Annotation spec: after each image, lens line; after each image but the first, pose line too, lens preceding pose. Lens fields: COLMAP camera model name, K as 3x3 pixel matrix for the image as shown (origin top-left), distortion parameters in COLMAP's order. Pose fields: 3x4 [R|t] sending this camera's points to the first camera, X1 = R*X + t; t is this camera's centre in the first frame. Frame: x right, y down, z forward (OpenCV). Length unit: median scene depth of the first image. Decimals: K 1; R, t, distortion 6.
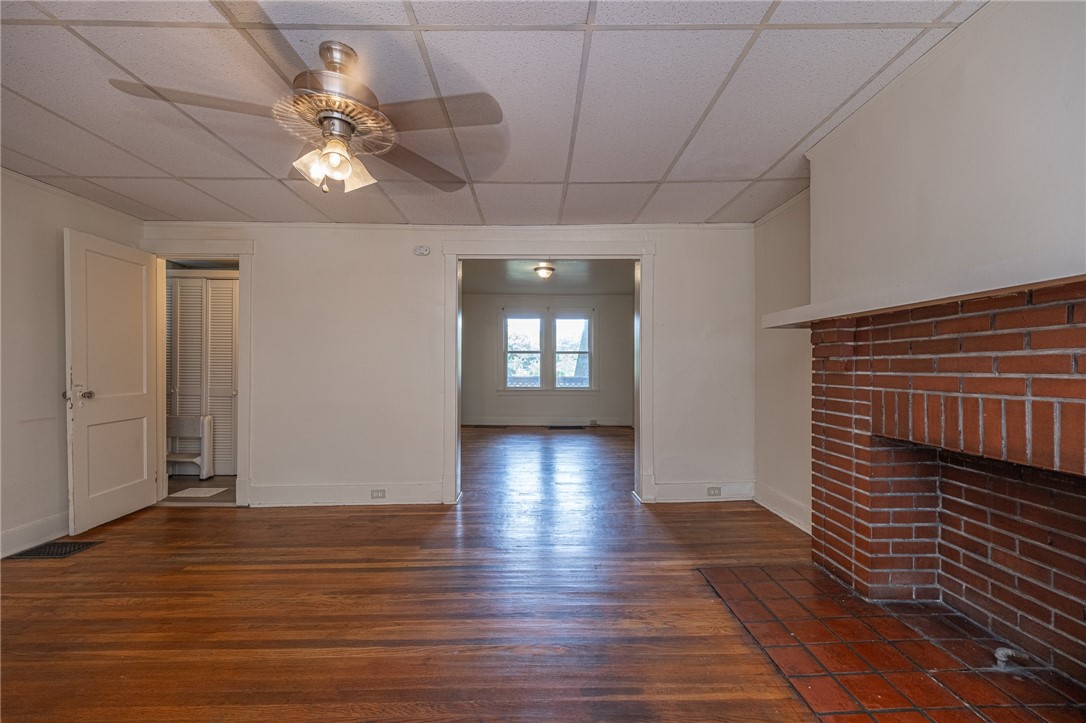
lens RADIAL K [[432.7, 0, 541.9], [0, 432.7, 364.5], [0, 0, 1]] dist [0.000744, 0.000026]
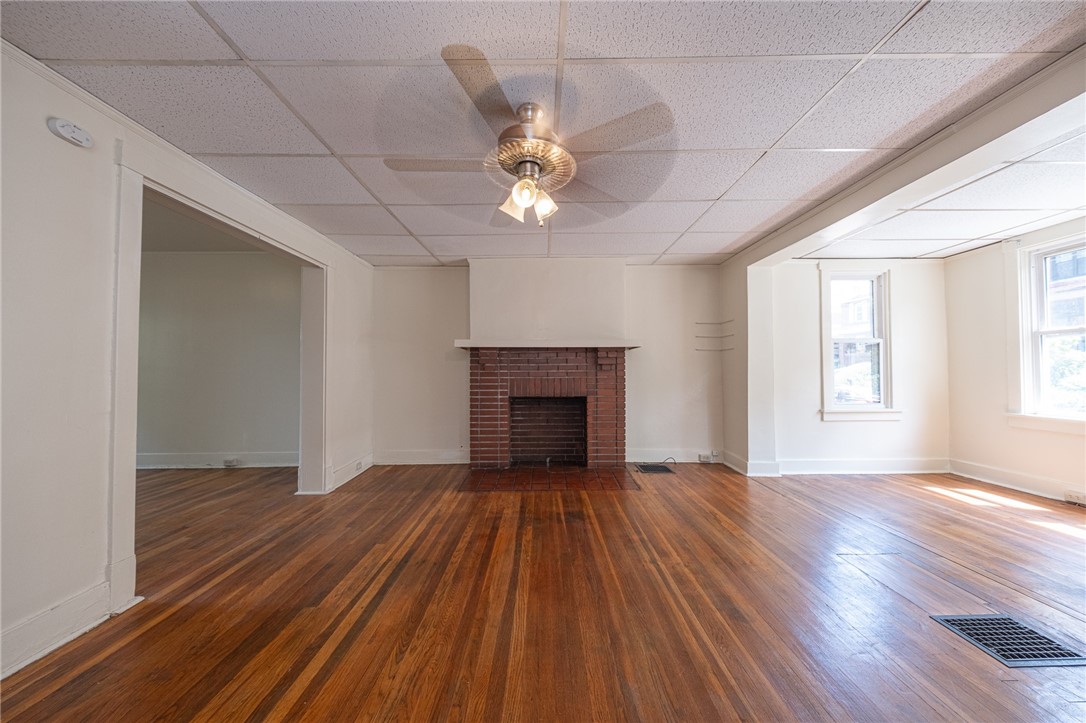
lens RADIAL K [[365.7, 0, 543.7], [0, 365.7, 365.2], [0, 0, 1]] dist [0.000593, -0.000085]
pose [[0.001858, 0.016502, 0.999862, -1.164331], [0.002062, 0.999862, -0.016506, 0.019397], [-0.999996, 0.002092, 0.001824, 0.749847]]
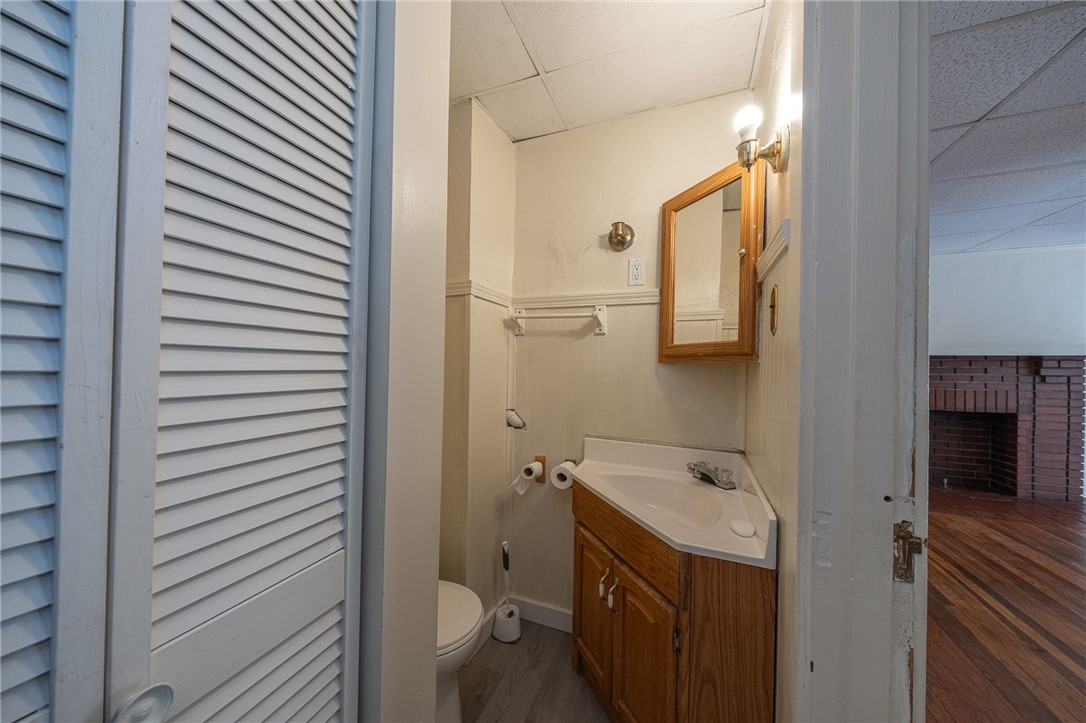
lens RADIAL K [[365.7, 0, 542.2], [0, 365.7, 362.6], [0, 0, 1]] dist [0.000593, -0.000085]
pose [[0.379862, 0.017358, 0.924880, -1.543272], [-0.015614, 0.999802, -0.012351, -0.018598], [-0.924911, -0.009749, 0.380058, 1.833838]]
